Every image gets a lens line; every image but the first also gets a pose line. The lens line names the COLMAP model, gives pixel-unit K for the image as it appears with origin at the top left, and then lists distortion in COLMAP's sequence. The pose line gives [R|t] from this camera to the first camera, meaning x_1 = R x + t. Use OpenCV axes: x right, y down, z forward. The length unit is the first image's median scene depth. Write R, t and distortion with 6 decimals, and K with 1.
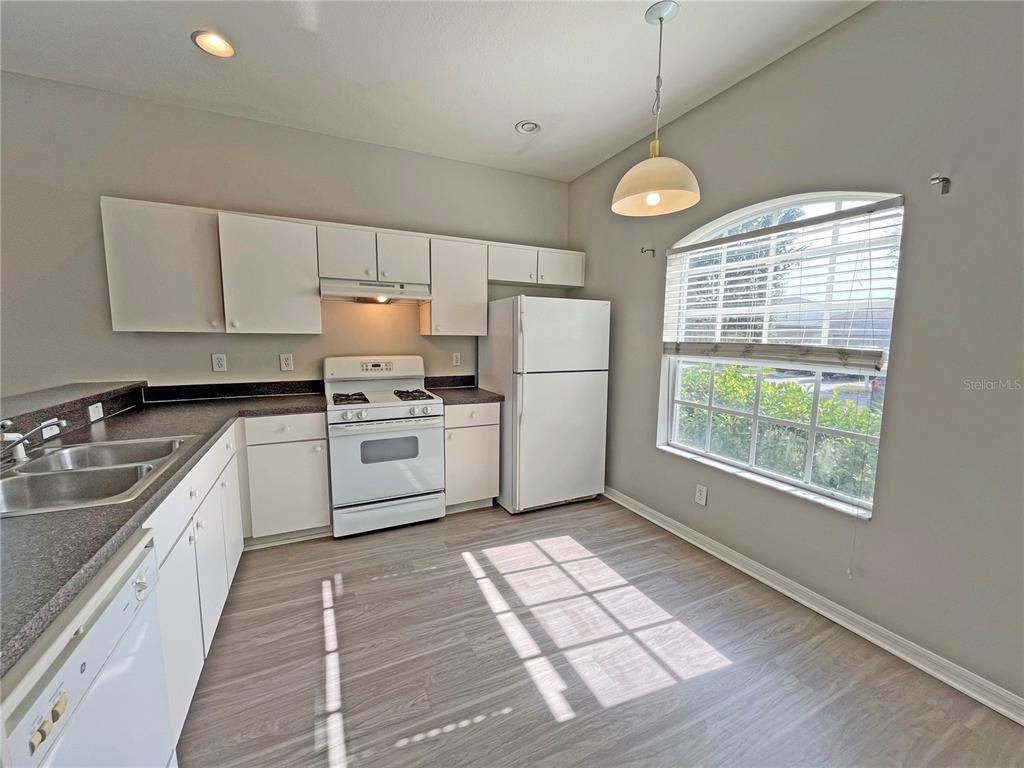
lens RADIAL K [[411.1, 0, 510.9], [0, 411.1, 384.4], [0, 0, 1]] dist [-0.003084, -0.000305]
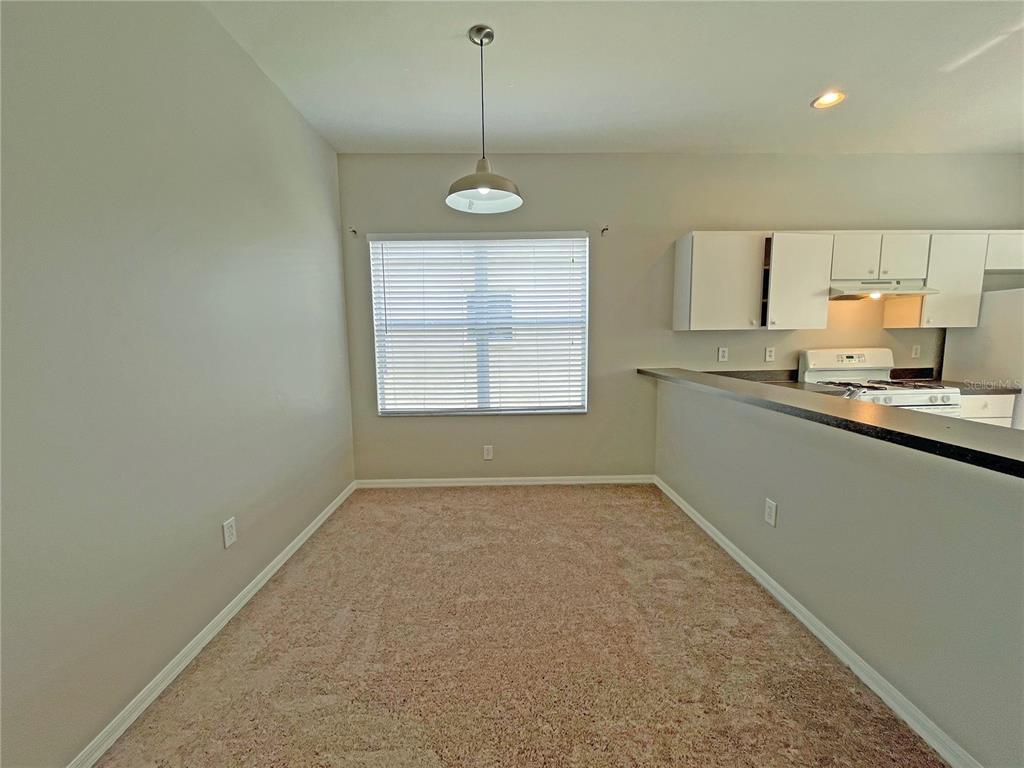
lens RADIAL K [[401.2, 0, 512.0], [0, 401.2, 384.0], [0, 0, 1]] dist [-0.001091, -0.000127]
pose [[0.914620, 0.025808, -0.403490, -0.802291], [-0.023087, 0.999666, 0.011607, 0.038052], [0.403655, -0.001300, 0.914910, -0.378979]]
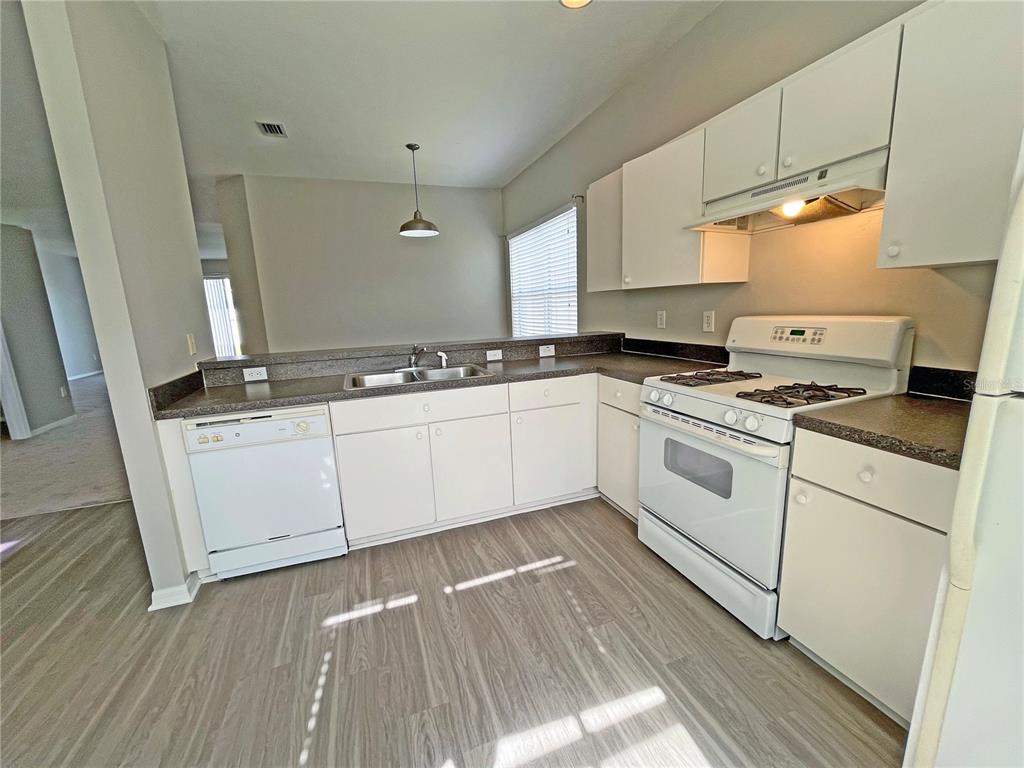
lens RADIAL K [[411.1, 0, 510.9], [0, 411.1, 384.4], [0, 0, 1]] dist [-0.003084, -0.000305]
pose [[-0.100445, 0.181723, -0.978206, 0.318367], [-0.076836, 0.978826, 0.189728, -0.059249], [0.991971, 0.094219, -0.084355, 0.736627]]
